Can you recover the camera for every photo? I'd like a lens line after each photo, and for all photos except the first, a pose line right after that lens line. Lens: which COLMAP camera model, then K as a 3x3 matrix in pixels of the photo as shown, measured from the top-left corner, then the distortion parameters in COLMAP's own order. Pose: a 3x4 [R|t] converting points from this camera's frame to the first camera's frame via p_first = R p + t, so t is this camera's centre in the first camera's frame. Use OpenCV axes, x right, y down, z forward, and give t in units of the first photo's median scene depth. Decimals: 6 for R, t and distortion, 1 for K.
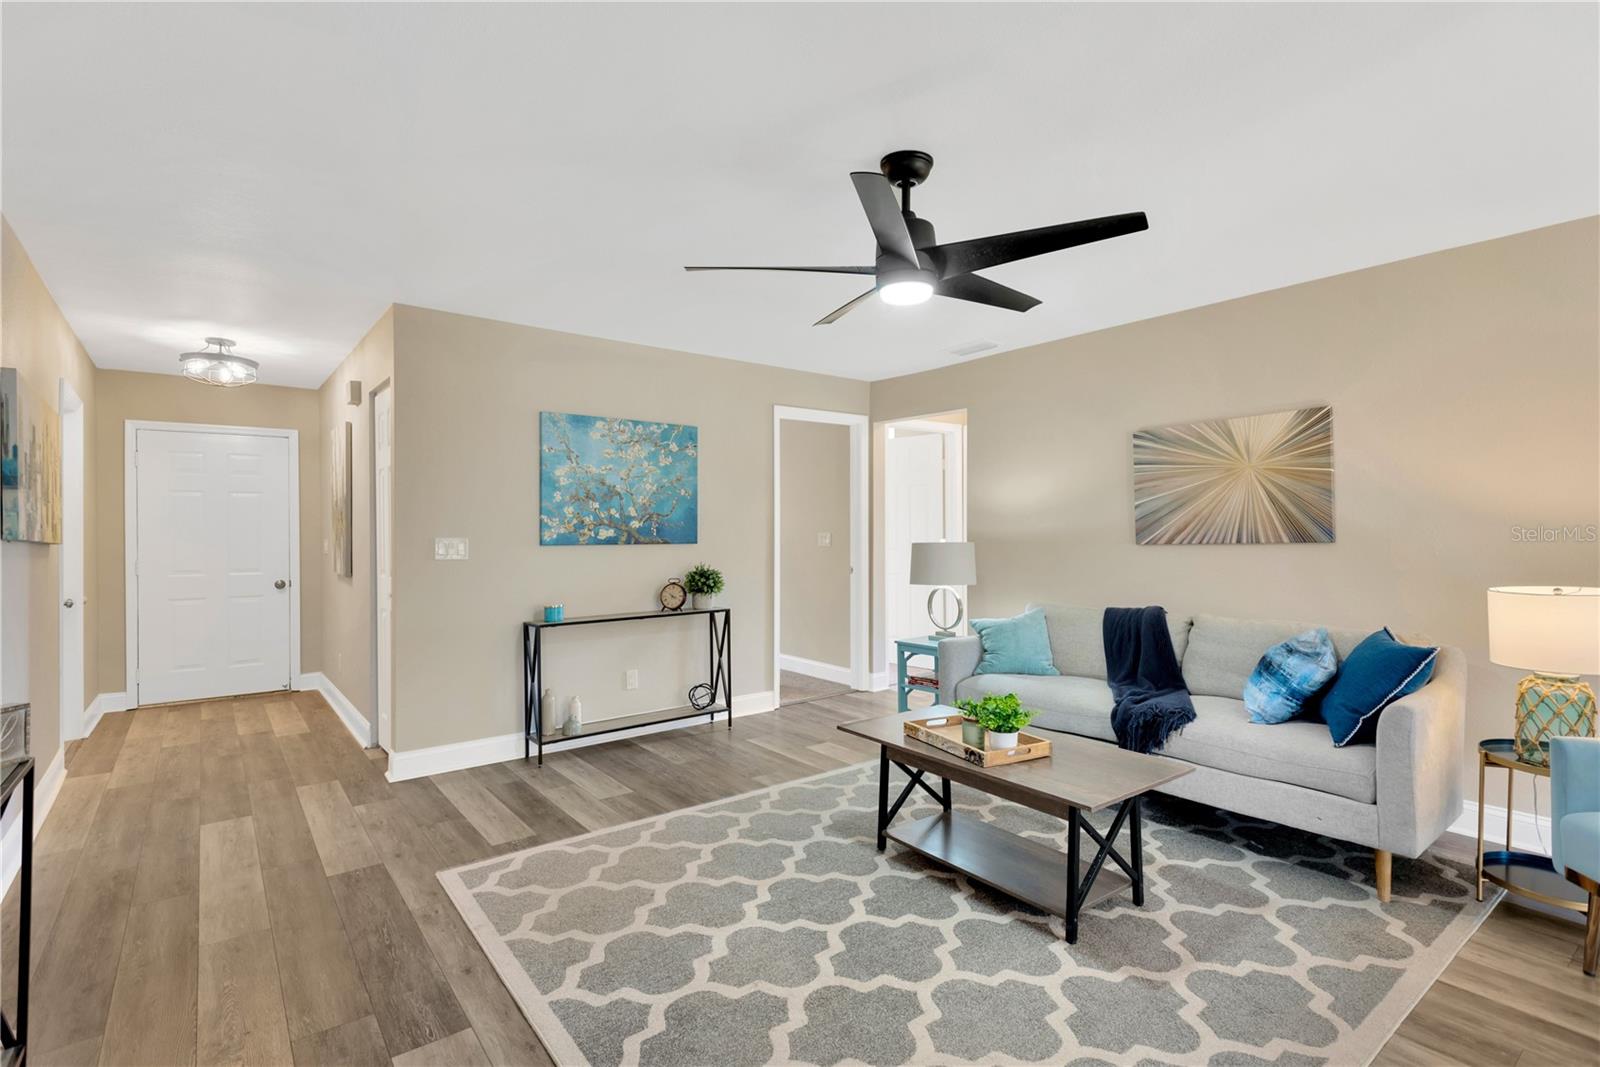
lens RADIAL K [[749.5, 0, 801.2], [0, 749.5, 526.6], [0, 0, 1]] dist [0.016494, 0.000037]
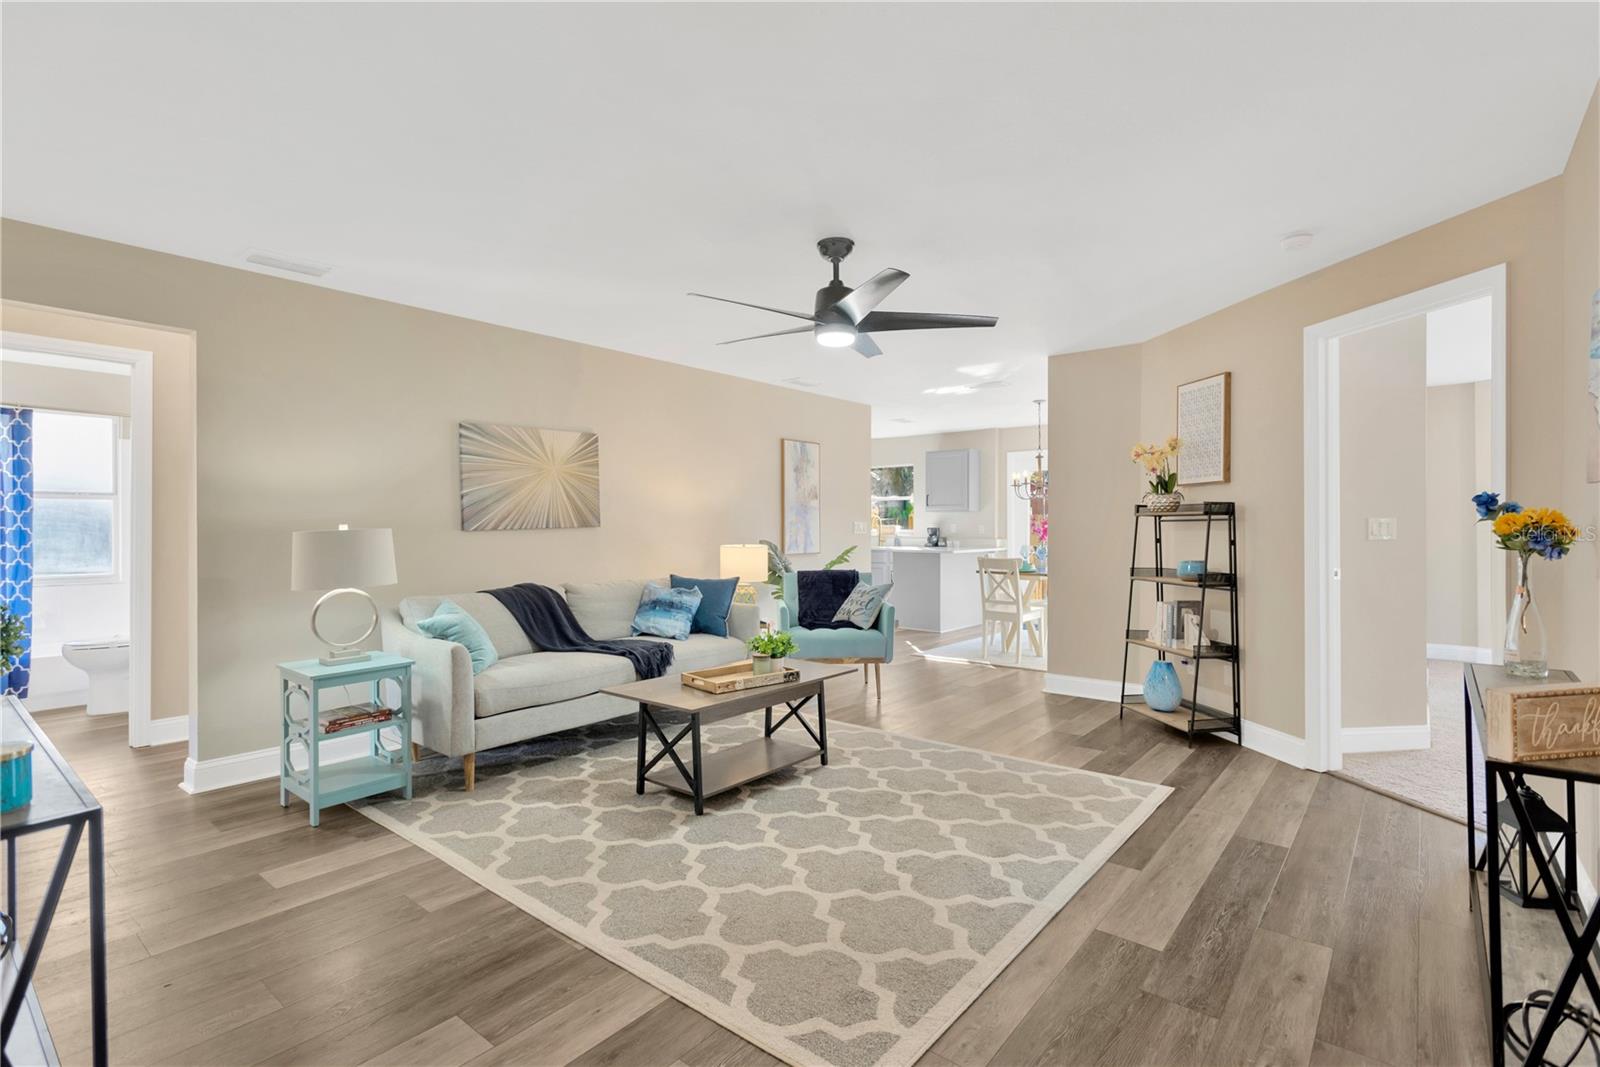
lens RADIAL K [[749.5, 0, 801.2], [0, 749.5, 526.6], [0, 0, 1]] dist [0.016494, 0.000037]
pose [[-0.218063, 0.008718, 0.975896, -0.821492], [0.002667, 0.999962, -0.008337, 0.034146], [-0.975931, 0.000784, -0.218078, 0.948000]]
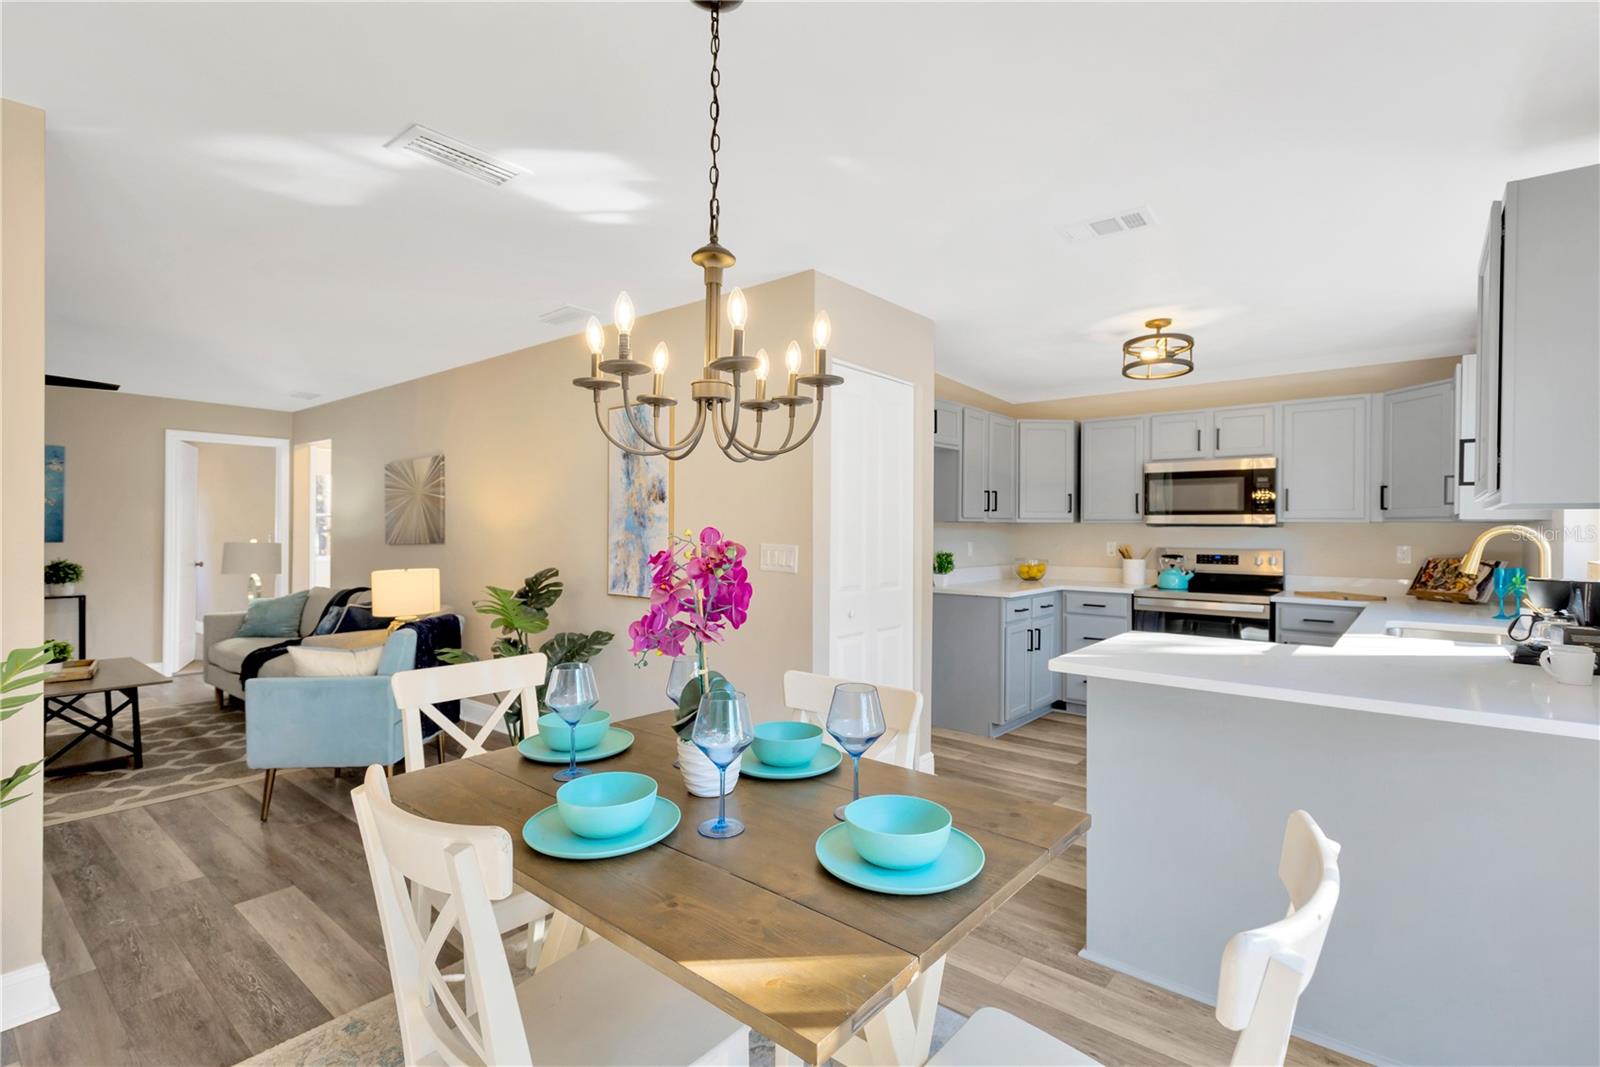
lens RADIAL K [[761.0, 0, 789.0], [0, 761.0, 529.2], [0, 0, 1]] dist [-0.002983, -0.000913]
pose [[0.976980, 0.008398, 0.213167, 1.079410], [-0.009099, 0.999956, 0.002308, -0.019882], [-0.213138, -0.004195, 0.977013, -0.673038]]
